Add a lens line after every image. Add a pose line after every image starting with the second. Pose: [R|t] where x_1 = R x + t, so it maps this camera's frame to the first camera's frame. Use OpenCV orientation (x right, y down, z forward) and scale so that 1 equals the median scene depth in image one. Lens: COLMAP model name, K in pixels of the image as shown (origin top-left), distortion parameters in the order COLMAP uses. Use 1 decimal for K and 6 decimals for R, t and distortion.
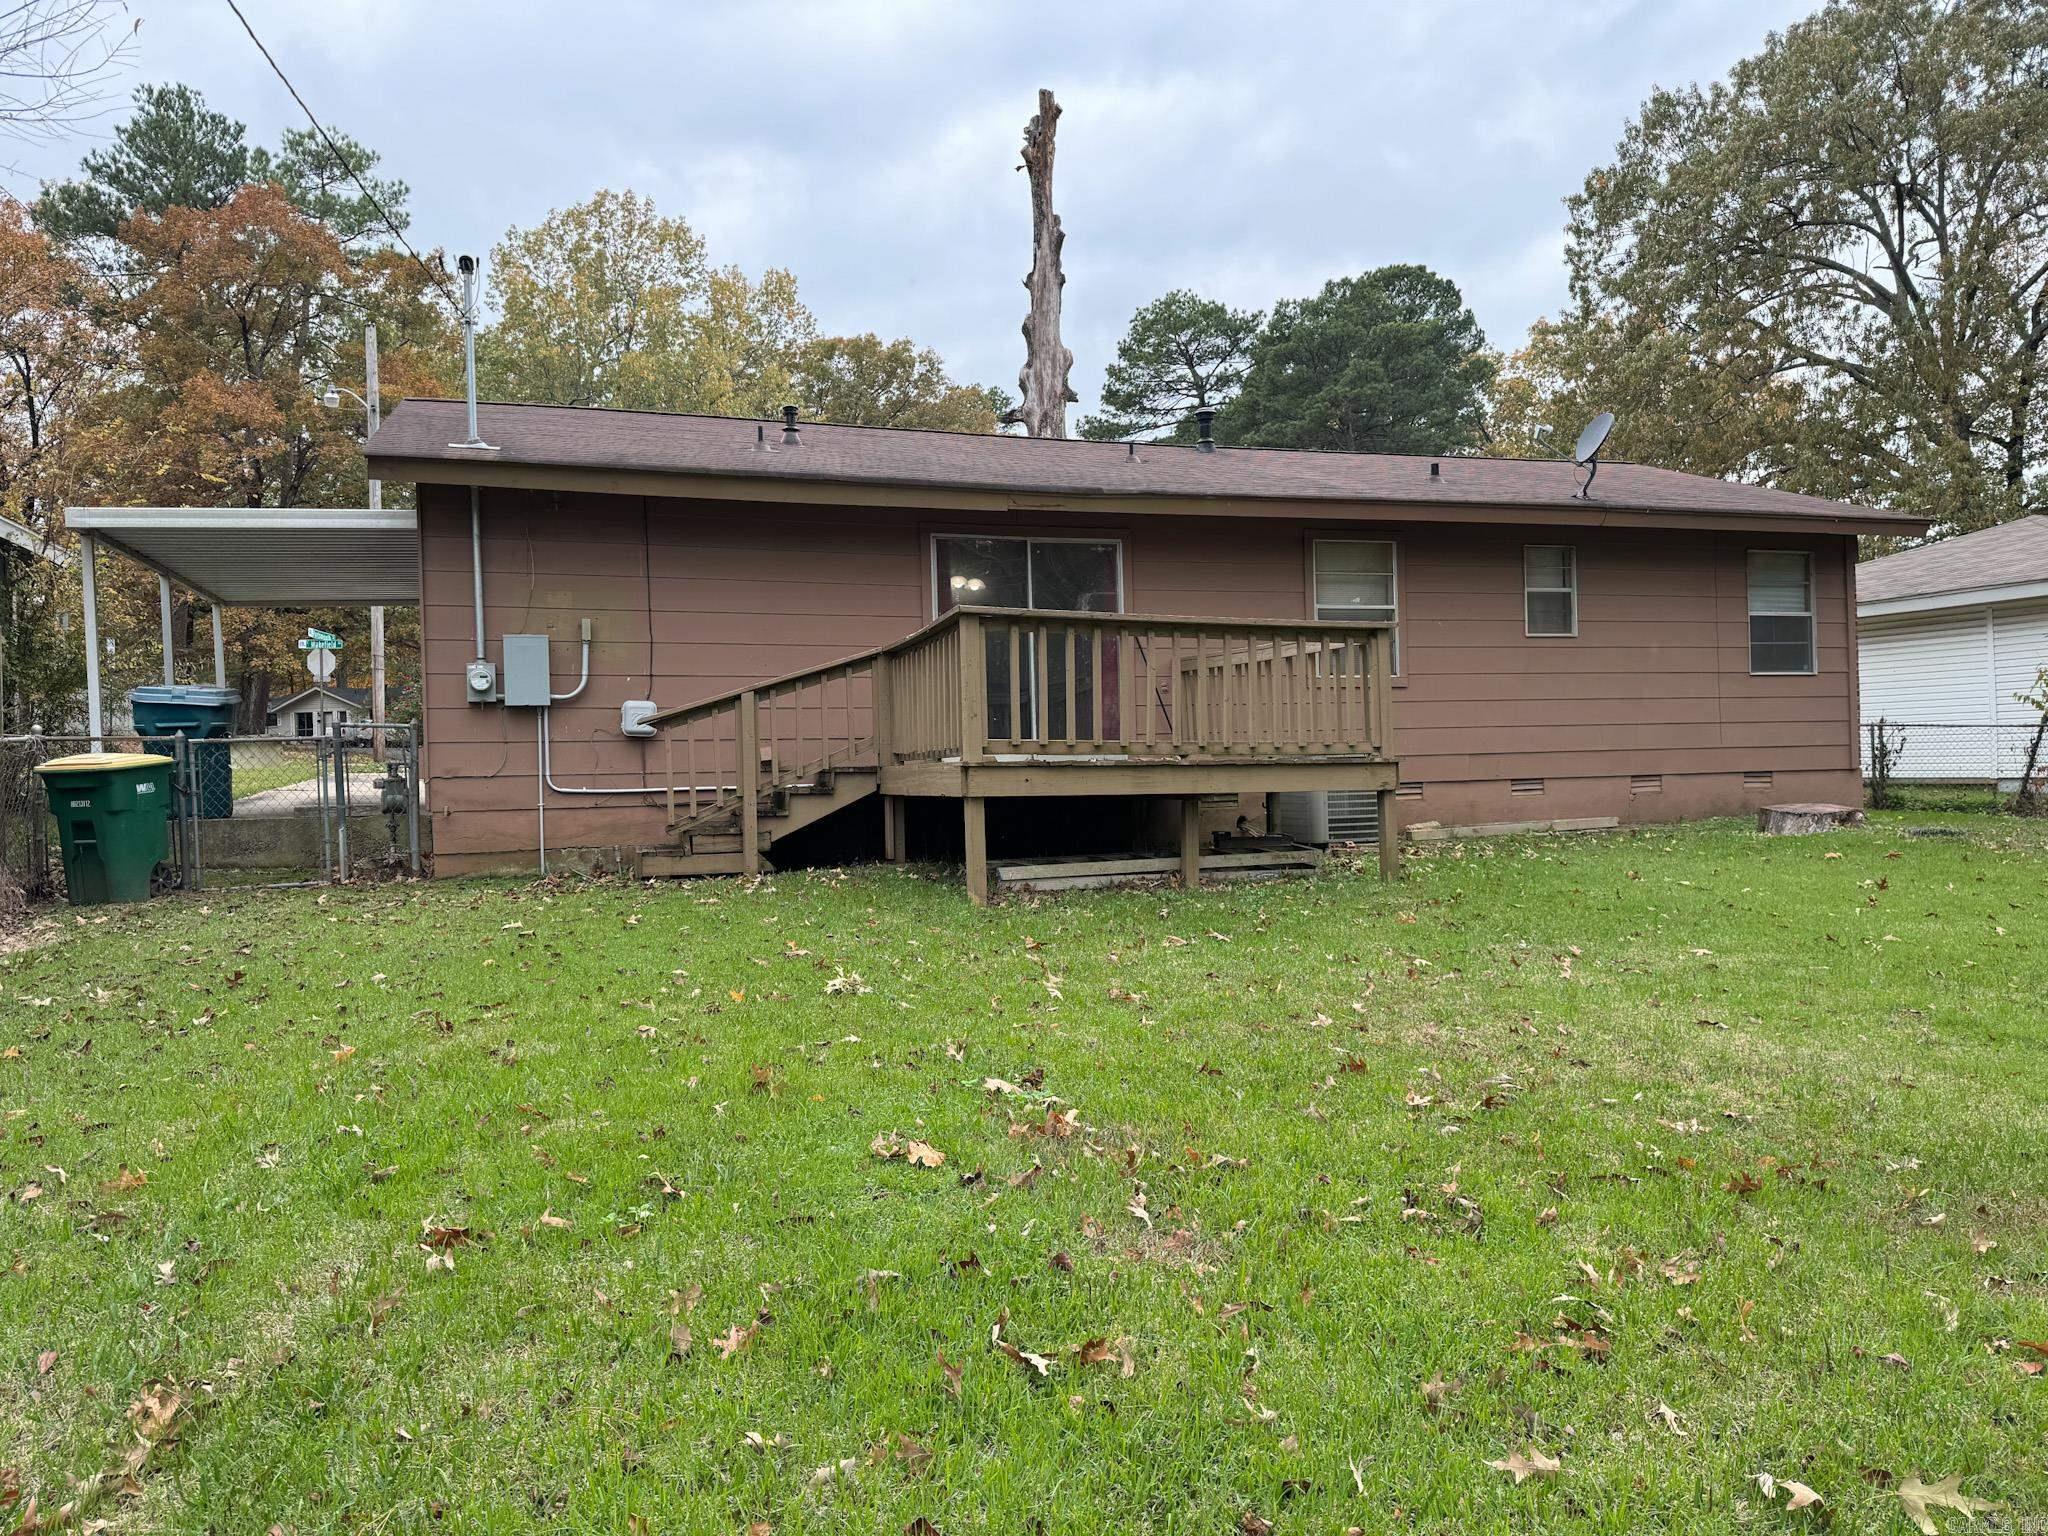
lens RADIAL K [[1513.8, 0, 1024.0], [0, 1513.8, 768.0], [0, 0, 1]] dist [0.192216, -0.307096]
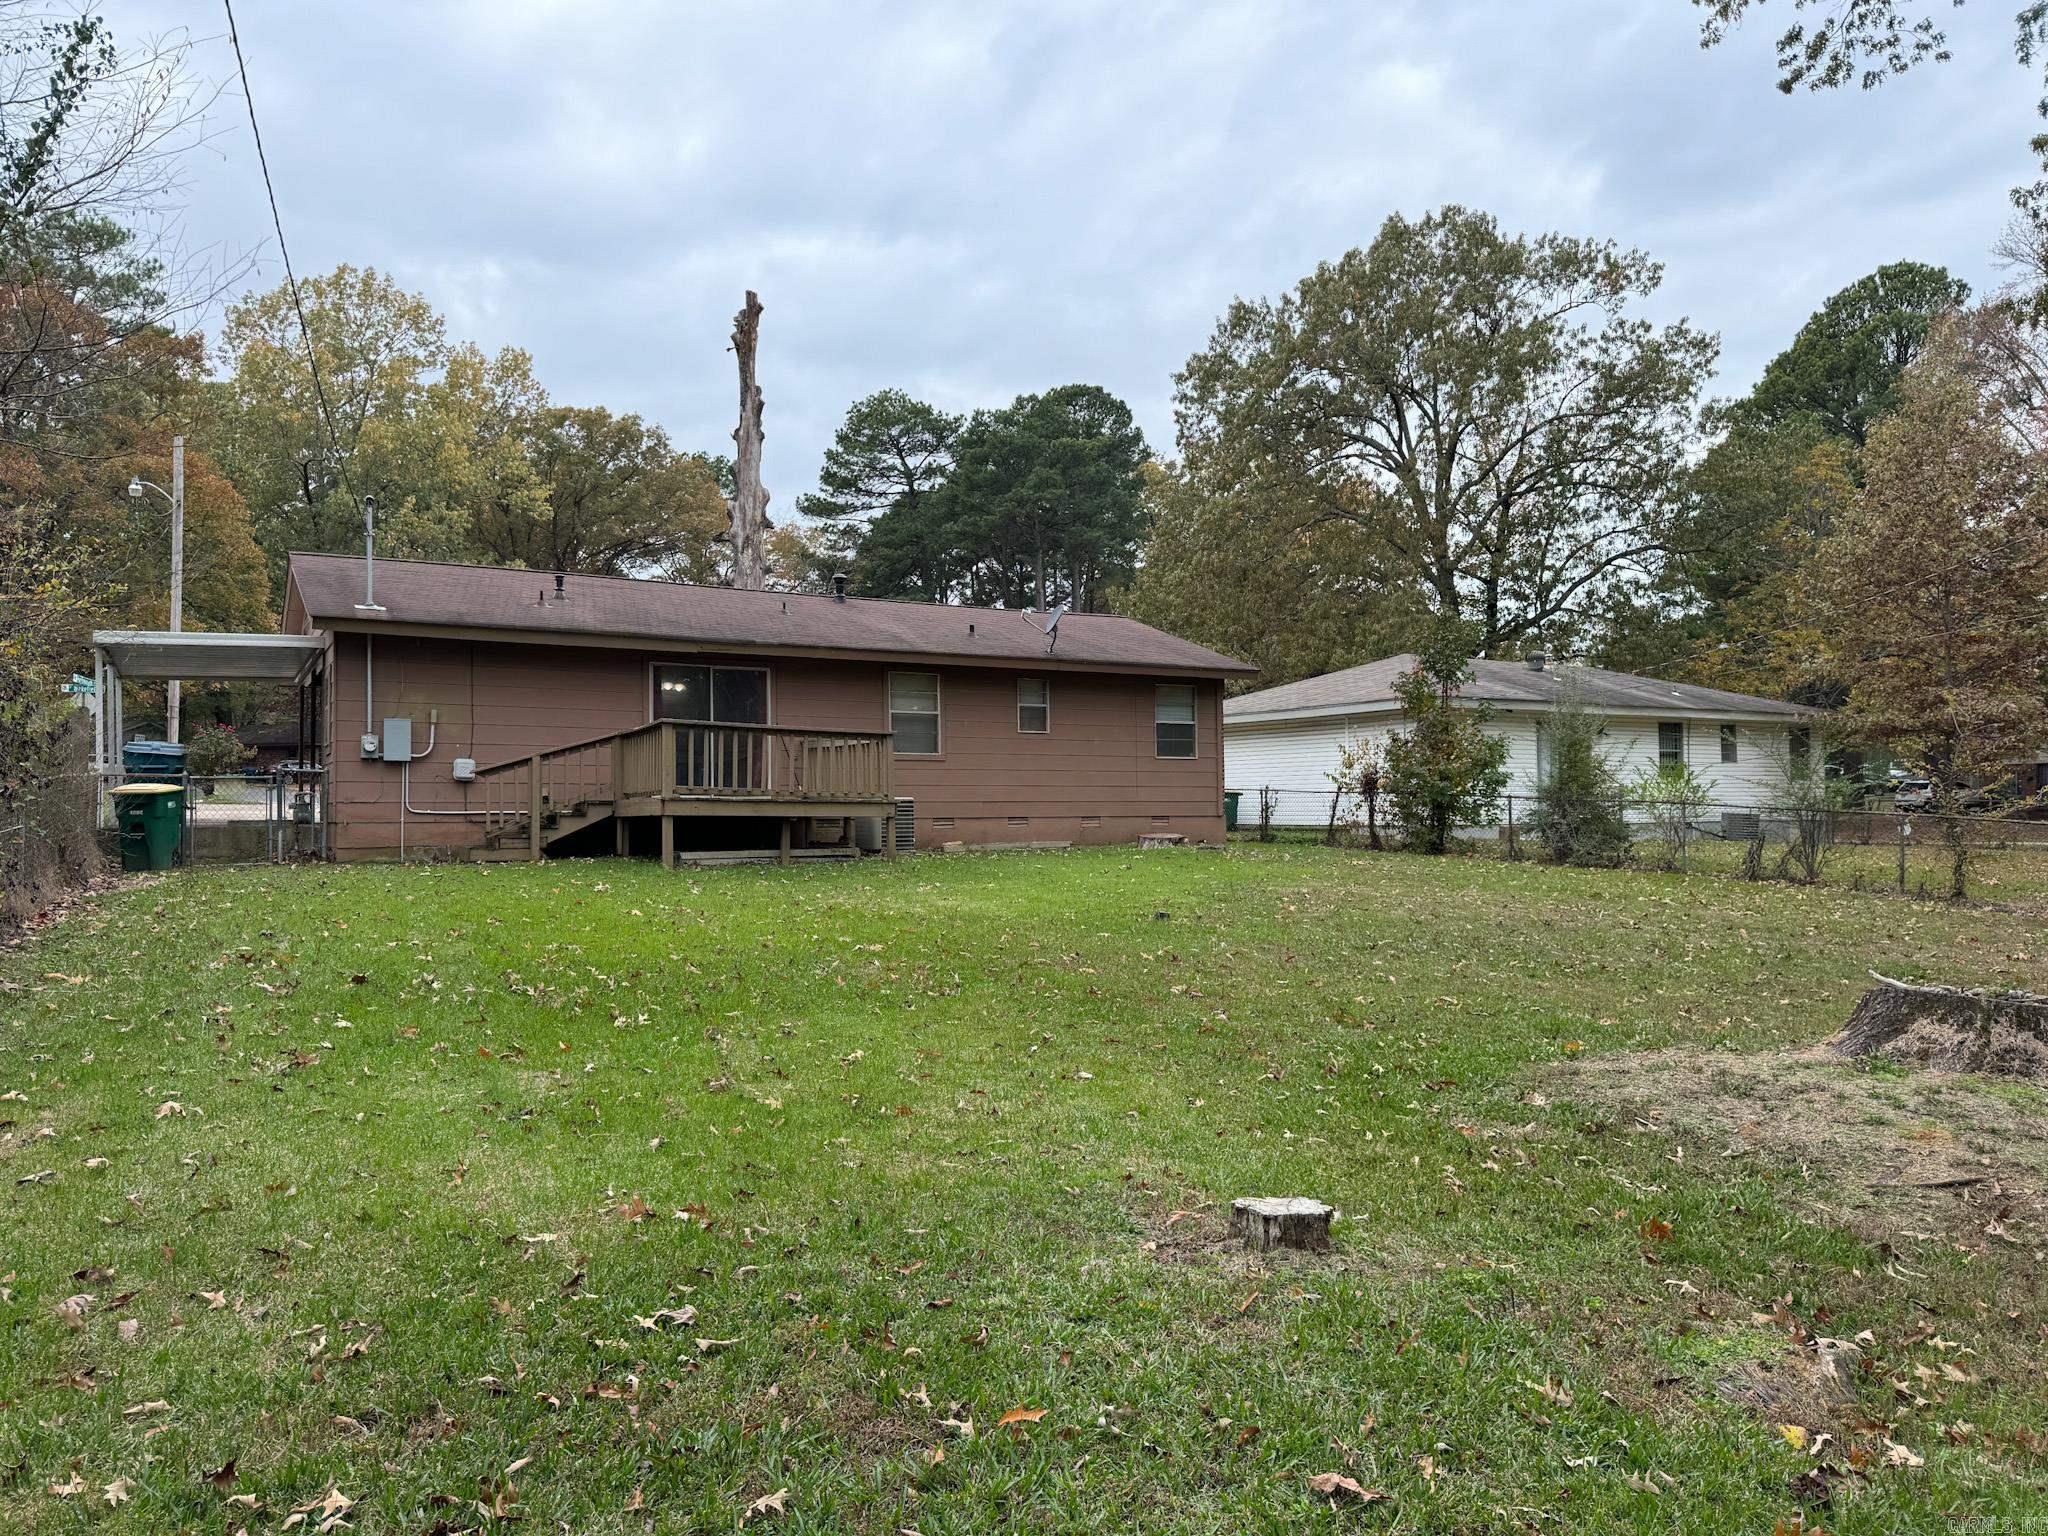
lens RADIAL K [[1513.8, 0, 1024.0], [0, 1513.8, 768.0], [0, 0, 1]] dist [0.192216, -0.307096]
pose [[0.984154, 0.024090, 0.175671, 0.015506], [-0.018105, 0.999202, -0.035594, 0.004268], [-0.176388, 0.031849, 0.983805, -0.220036]]
